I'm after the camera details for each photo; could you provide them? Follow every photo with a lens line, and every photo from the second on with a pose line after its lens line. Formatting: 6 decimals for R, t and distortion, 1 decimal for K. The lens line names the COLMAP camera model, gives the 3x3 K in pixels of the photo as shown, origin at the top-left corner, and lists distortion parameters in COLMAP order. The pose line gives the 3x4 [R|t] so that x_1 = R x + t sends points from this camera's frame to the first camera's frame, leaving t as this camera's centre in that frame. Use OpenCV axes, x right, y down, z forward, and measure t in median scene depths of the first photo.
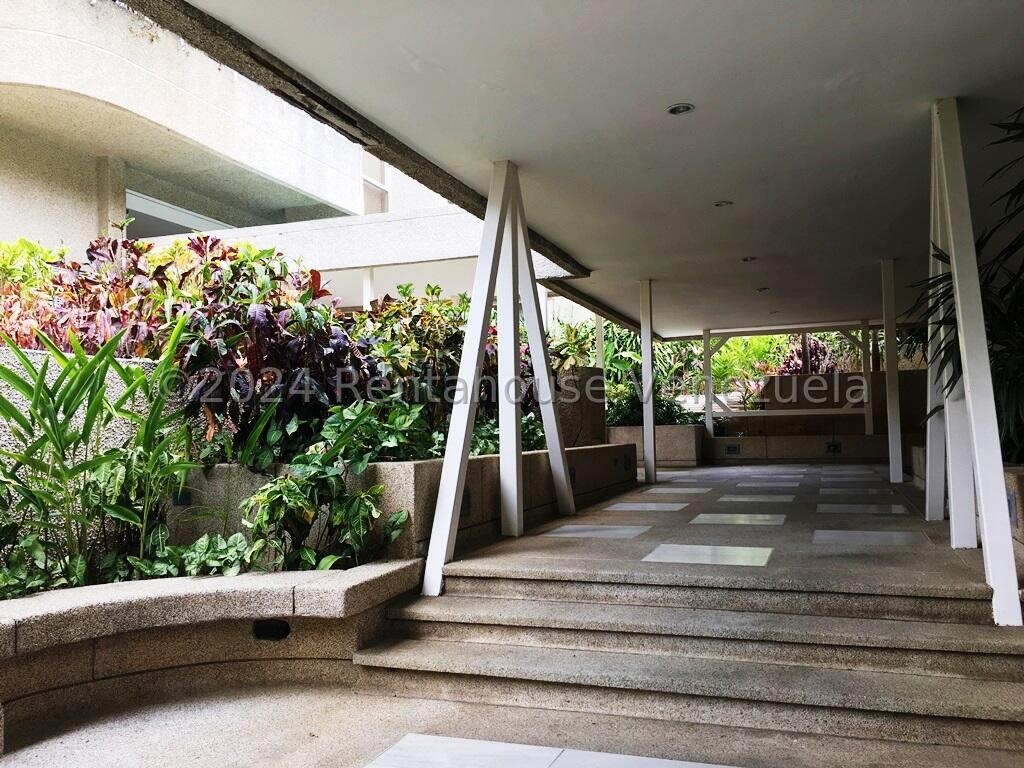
lens RADIAL K [[867.2, 0, 508.8], [0, 867.2, 386.6], [0, 0, 1]] dist [0.040006, -0.013300]
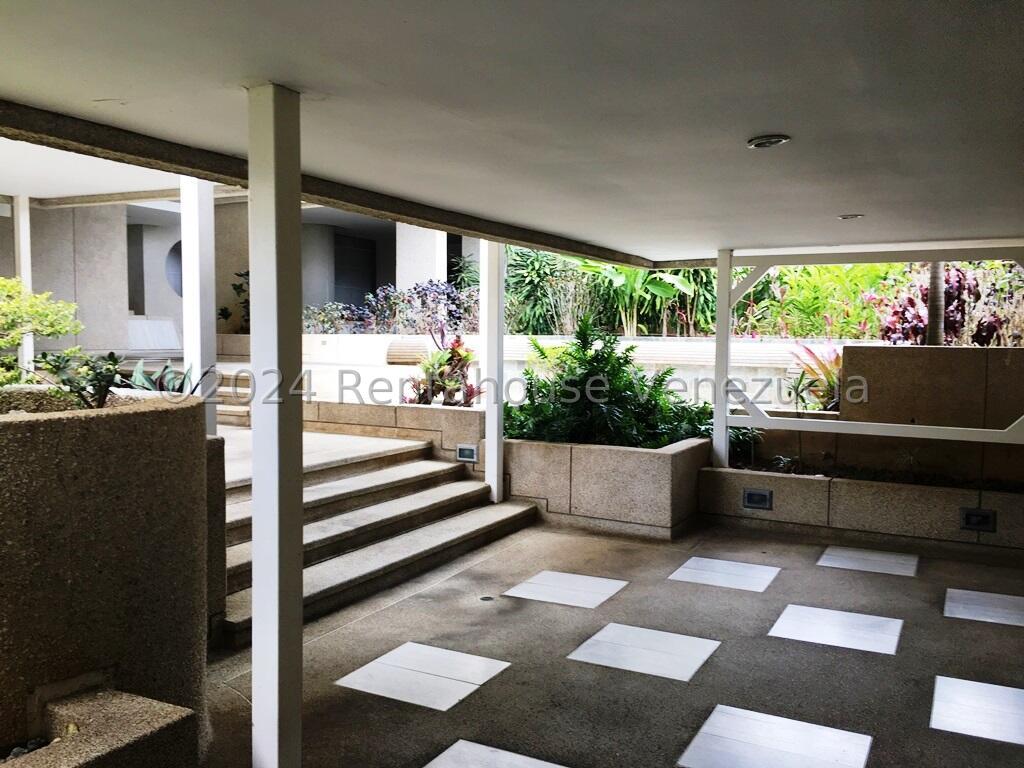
lens RADIAL K [[867.2, 0, 517.3], [0, 867.2, 383.0], [0, 0, 1]] dist [0.040006, -0.013300]
pose [[0.990782, 0.043737, -0.128213, 0.166154], [-0.029021, 0.993002, 0.114477, -0.040943], [0.132323, -0.109701, 0.985117, 0.459922]]
